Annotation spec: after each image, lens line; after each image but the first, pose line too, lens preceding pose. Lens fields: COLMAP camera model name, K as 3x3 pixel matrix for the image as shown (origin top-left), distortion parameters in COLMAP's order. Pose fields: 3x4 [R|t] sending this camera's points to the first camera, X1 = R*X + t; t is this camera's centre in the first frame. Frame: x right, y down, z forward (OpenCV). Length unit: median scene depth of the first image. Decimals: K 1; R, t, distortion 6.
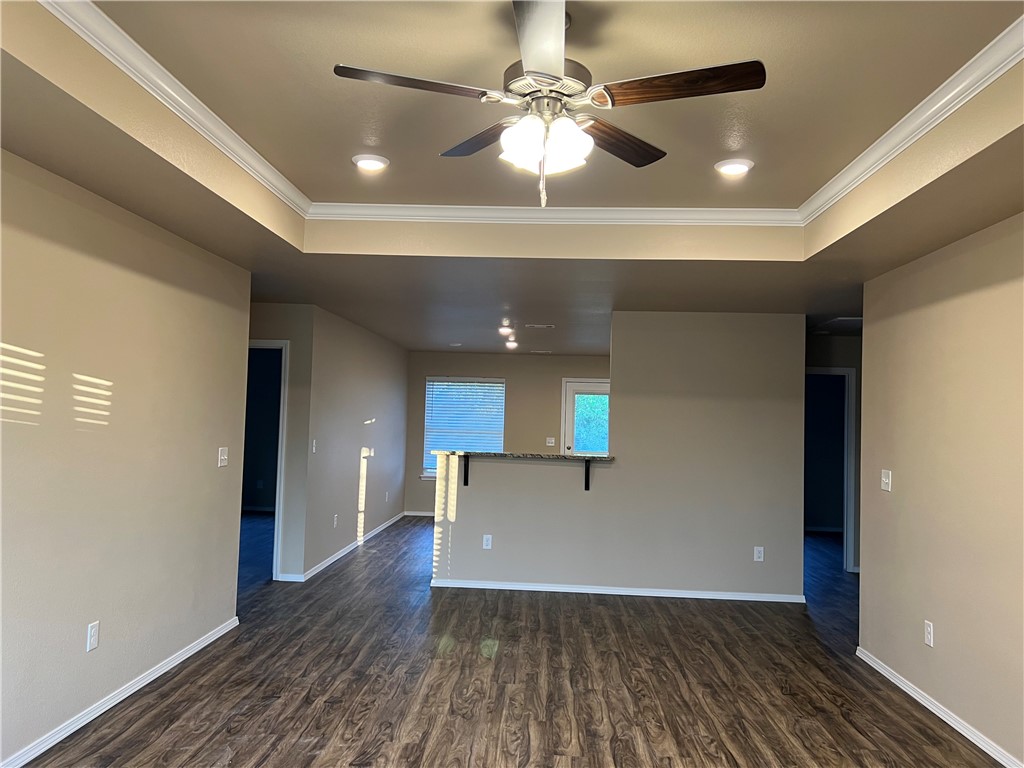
lens RADIAL K [[784.5, 0, 487.5], [0, 784.5, 384.4], [0, 0, 1]] dist [0.046971, -0.055771]
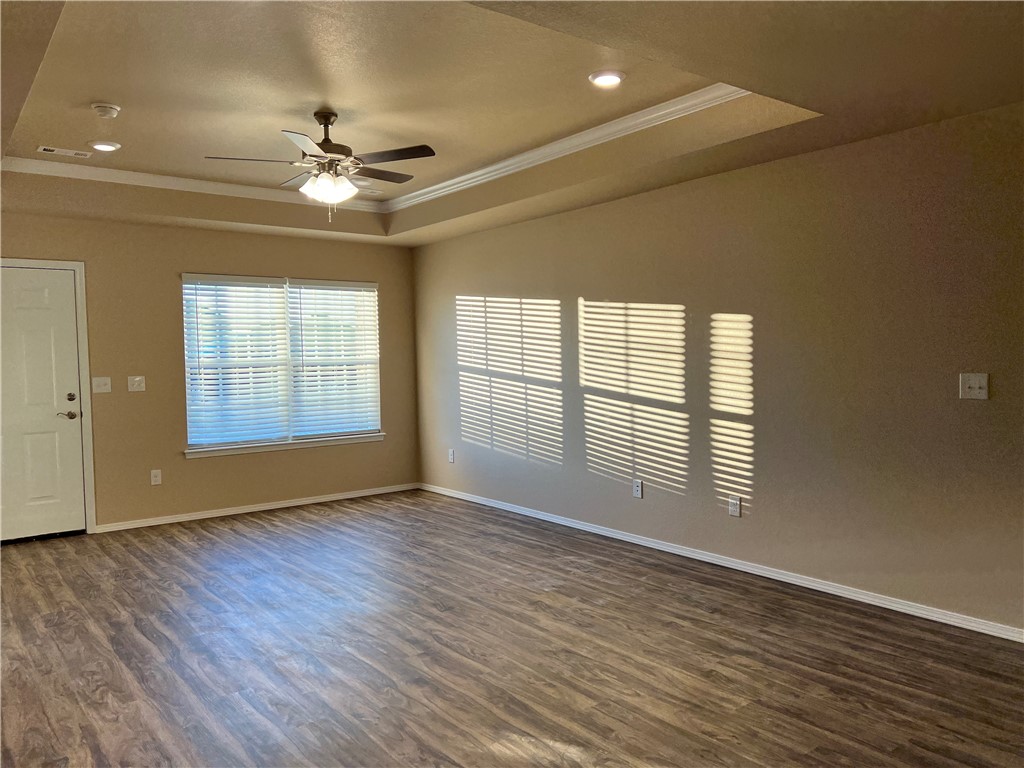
lens RADIAL K [[785.6, 0, 538.1], [0, 785.6, 378.8], [0, 0, 1]] dist [0.088104, -0.119522]
pose [[-0.736846, 0.007838, -0.676015, 0.587845], [0.028113, 0.999423, -0.019055, 0.111981], [0.675476, -0.033046, -0.736641, 1.626382]]
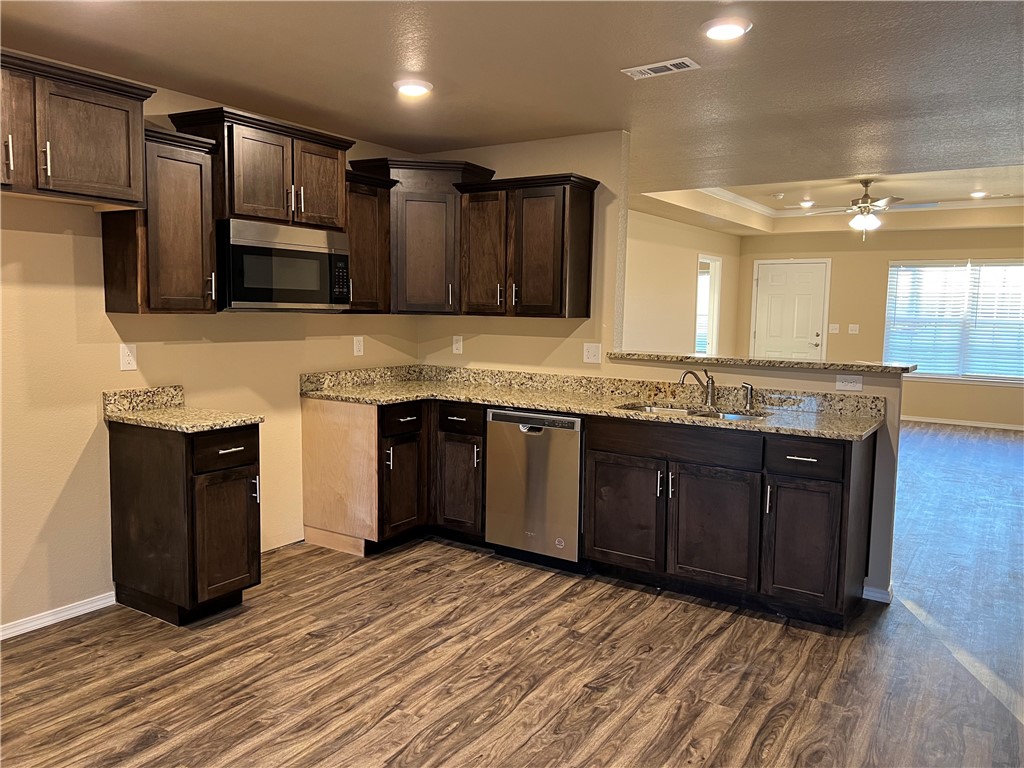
lens RADIAL K [[784.5, 0, 487.5], [0, 784.5, 384.4], [0, 0, 1]] dist [0.046971, -0.055771]
pose [[-0.865973, -0.091316, 0.491683, -0.150250], [-0.060502, 0.995096, 0.078252, 0.118897], [-0.496418, 0.038016, -0.867251, 2.818012]]
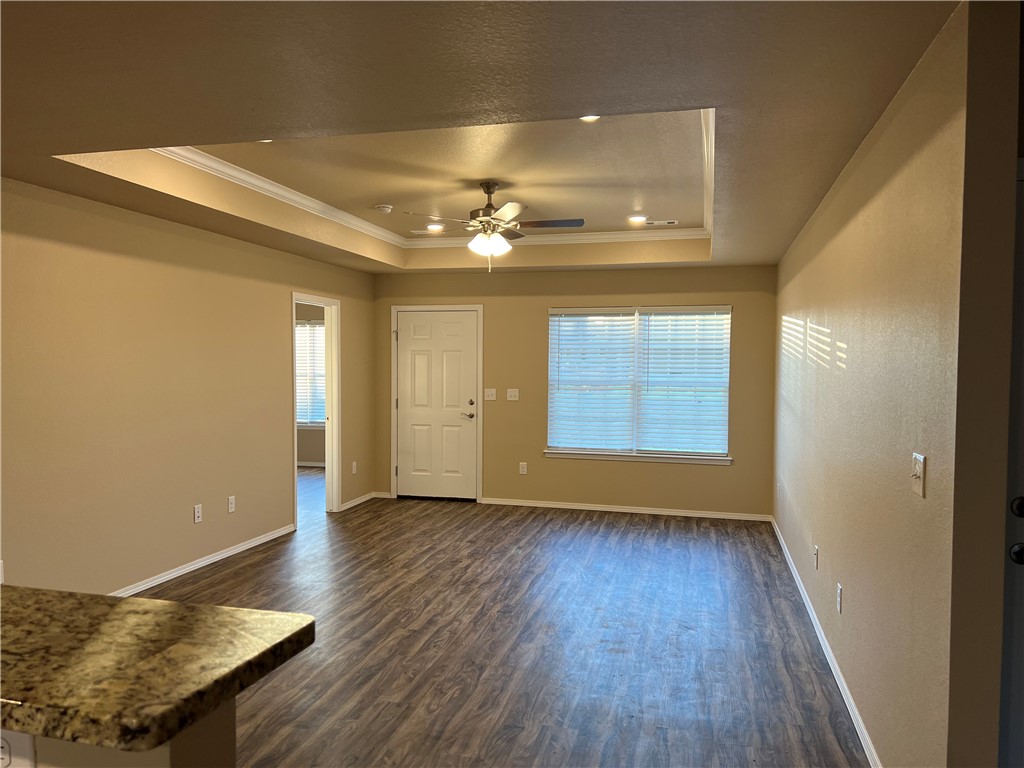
lens RADIAL K [[784.5, 0, 487.5], [0, 784.5, 384.4], [0, 0, 1]] dist [0.046971, -0.055771]
pose [[-0.980346, -0.038896, 0.193412, -0.223734], [-0.042167, 0.999028, -0.012825, 0.069929], [-0.192725, -0.020729, -0.981034, 1.930838]]
